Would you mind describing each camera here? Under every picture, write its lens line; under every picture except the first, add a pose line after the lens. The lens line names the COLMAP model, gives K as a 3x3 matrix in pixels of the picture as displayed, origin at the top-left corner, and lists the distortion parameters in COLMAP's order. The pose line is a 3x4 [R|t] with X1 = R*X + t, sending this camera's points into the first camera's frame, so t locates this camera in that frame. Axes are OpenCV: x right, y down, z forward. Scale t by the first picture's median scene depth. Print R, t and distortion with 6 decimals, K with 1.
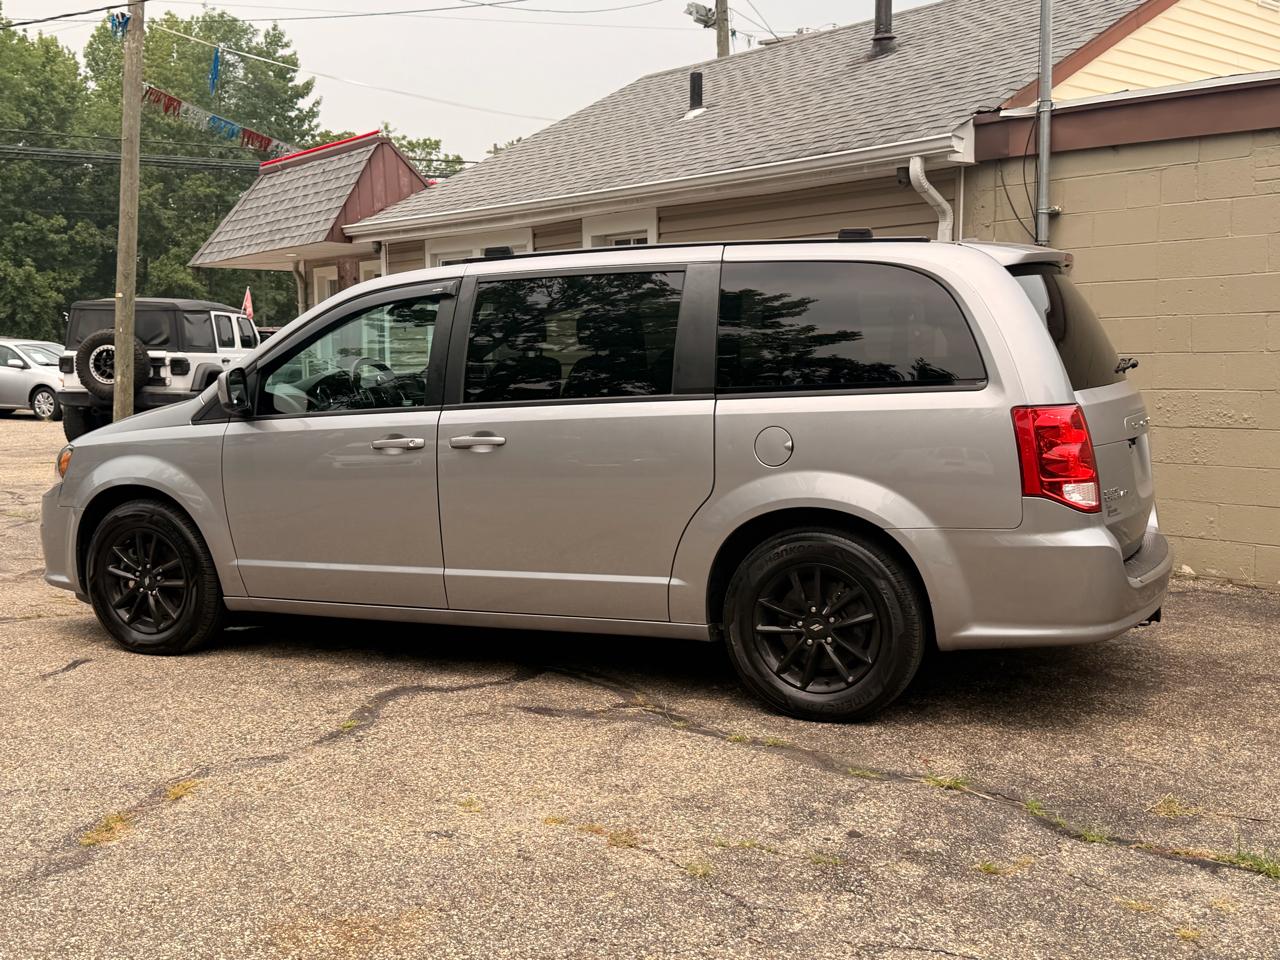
lens RADIAL K [[1363.4, 0, 640.0], [0, 1363.4, 480.0], [0, 0, 1]] dist [0.198039, -0.442562]
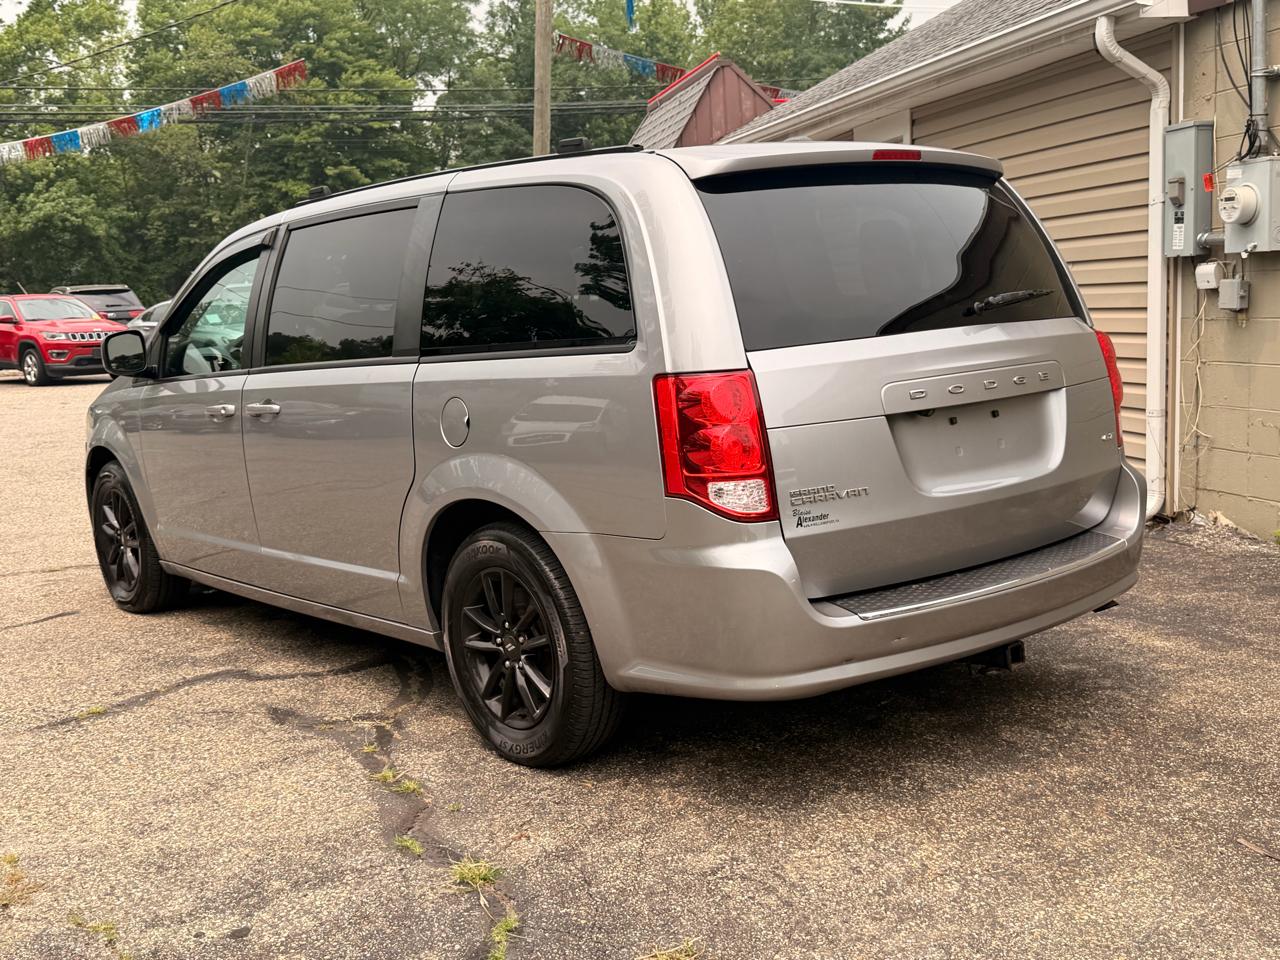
lens RADIAL K [[1363.4, 0, 640.0], [0, 1363.4, 480.0], [0, 0, 1]] dist [0.198039, -0.442562]
pose [[0.895978, 0.024558, -0.443420, 0.427624], [-0.000073, 0.998478, 0.055151, -0.027047], [0.444099, -0.049381, 0.894616, 0.247030]]
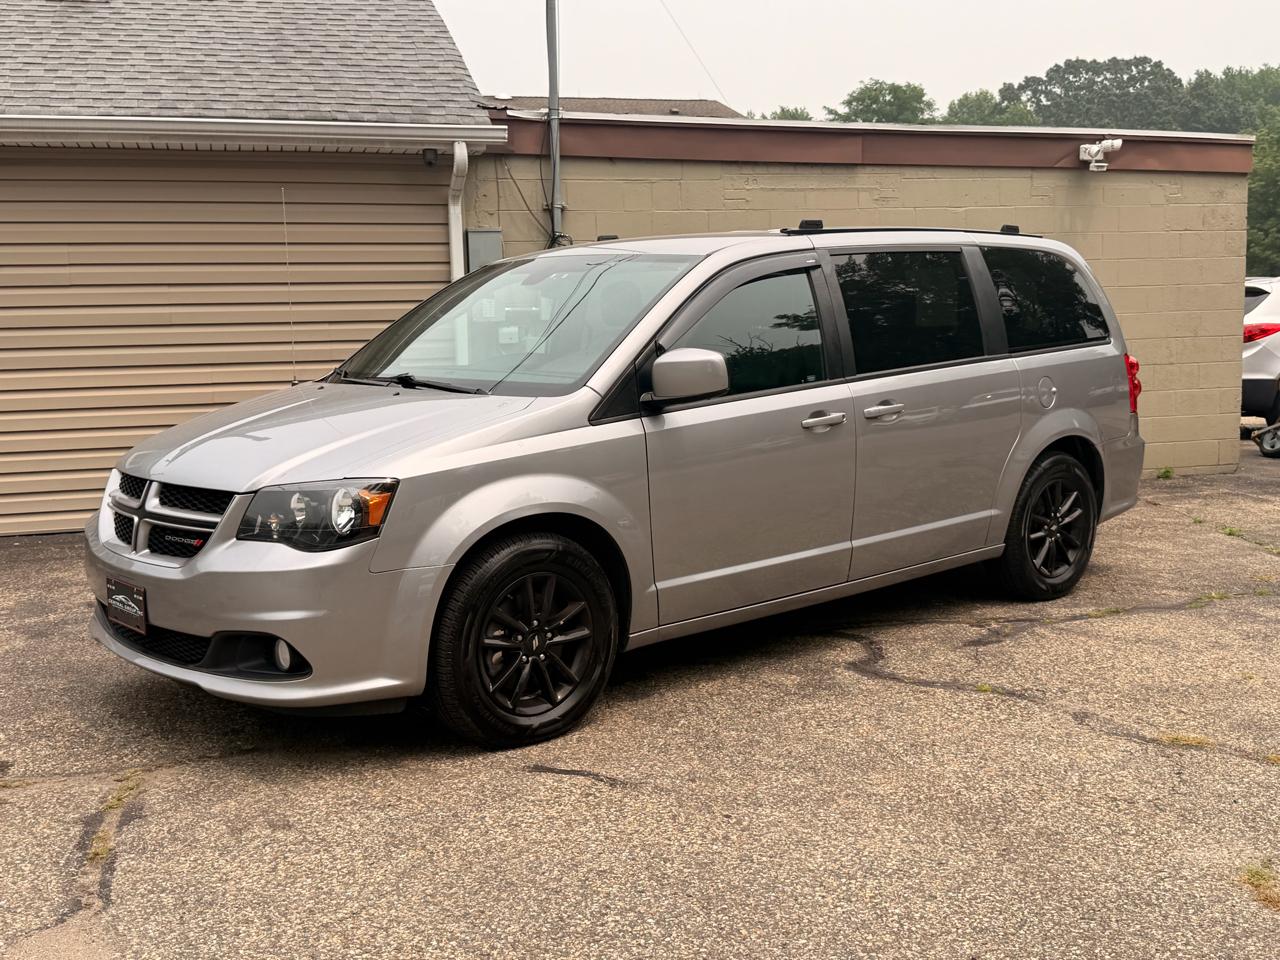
lens RADIAL K [[1359.0, 0, 628.9], [0, 1359.0, 478.4], [0, 0, 1]] dist [0.201403, -0.473609]
pose [[0.409441, -0.109297, 0.905766, -0.958607], [0.101564, 0.992088, 0.073803, -0.061508], [-0.906666, 0.061775, 0.417302, 0.629689]]
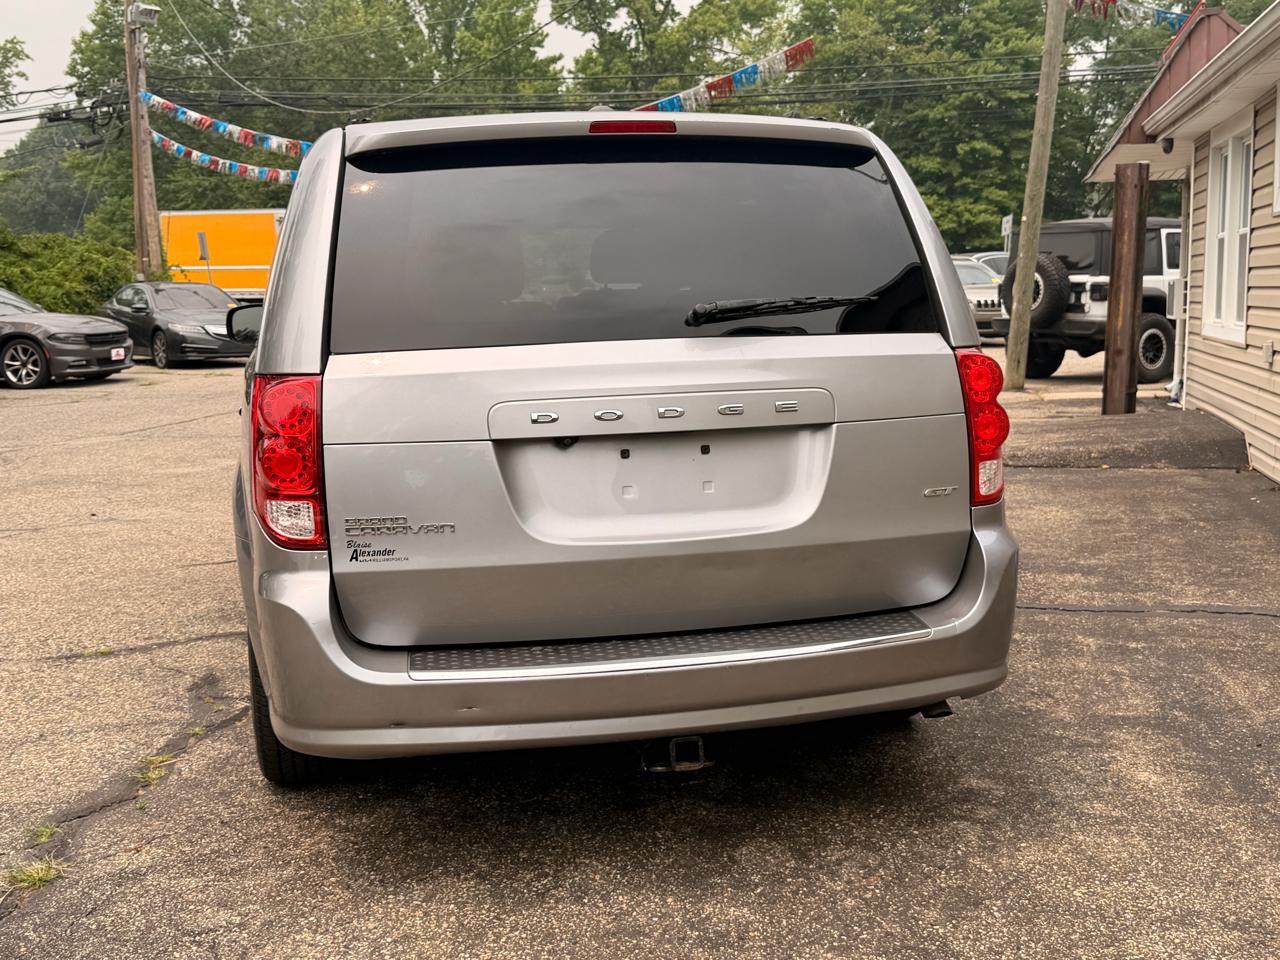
lens RADIAL K [[1366.3, 0, 633.0], [0, 1366.3, 468.6], [0, 0, 1]] dist [0.196911, -0.442697]
pose [[0.590382, 0.099939, -0.800913, 0.664799], [-0.060997, 0.994991, 0.079193, -0.052026], [0.804816, 0.002099, 0.593521, 0.546267]]
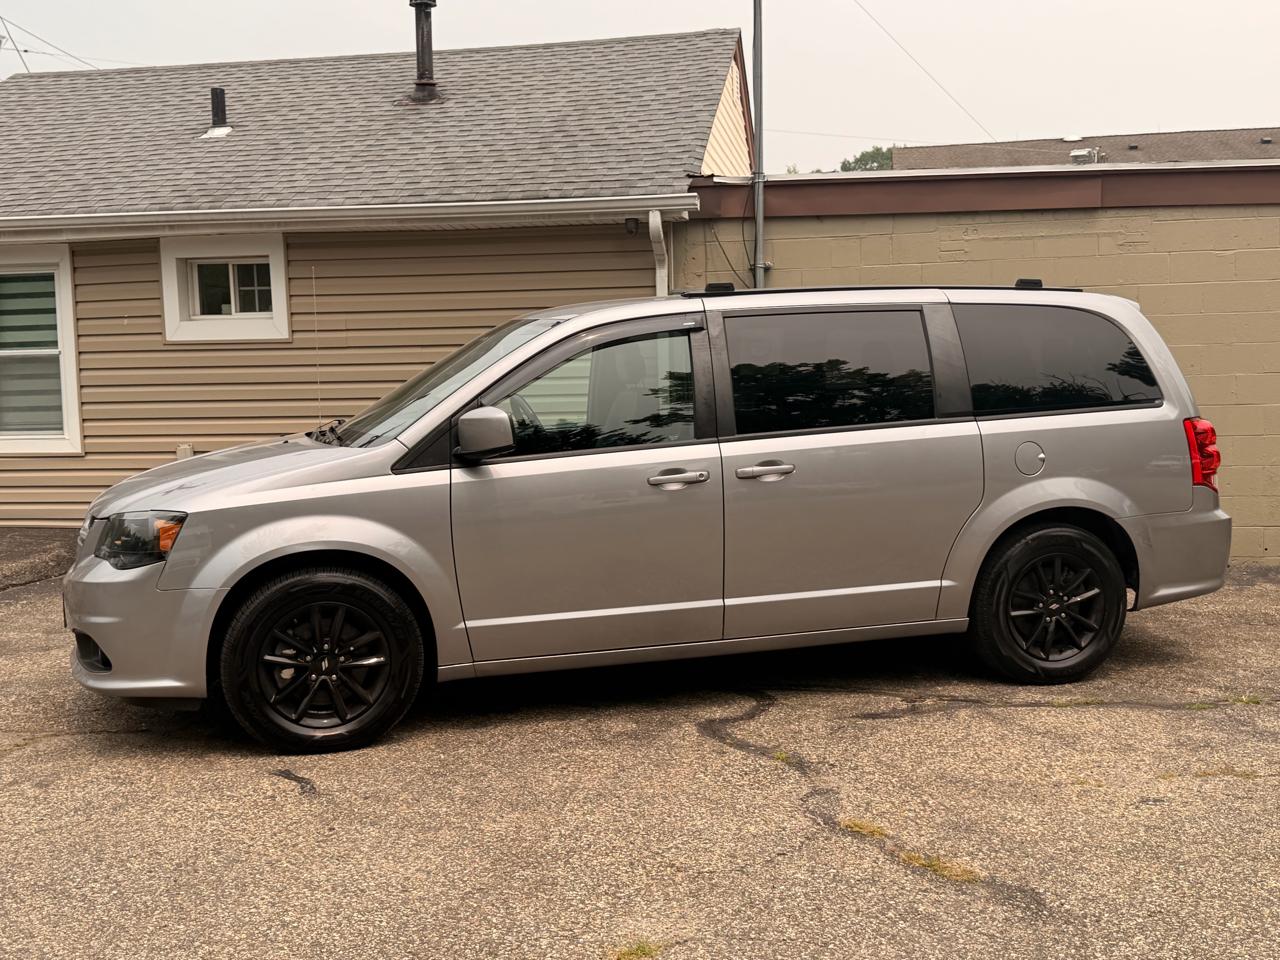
lens RADIAL K [[1363.4, 0, 640.0], [0, 1363.4, 480.0], [0, 0, 1]] dist [0.198039, -0.442562]
pose [[0.760776, -0.056136, 0.646582, -0.723169], [0.072984, 0.997333, 0.000714, -0.024377], [-0.644897, 0.046647, 0.762844, 0.231361]]
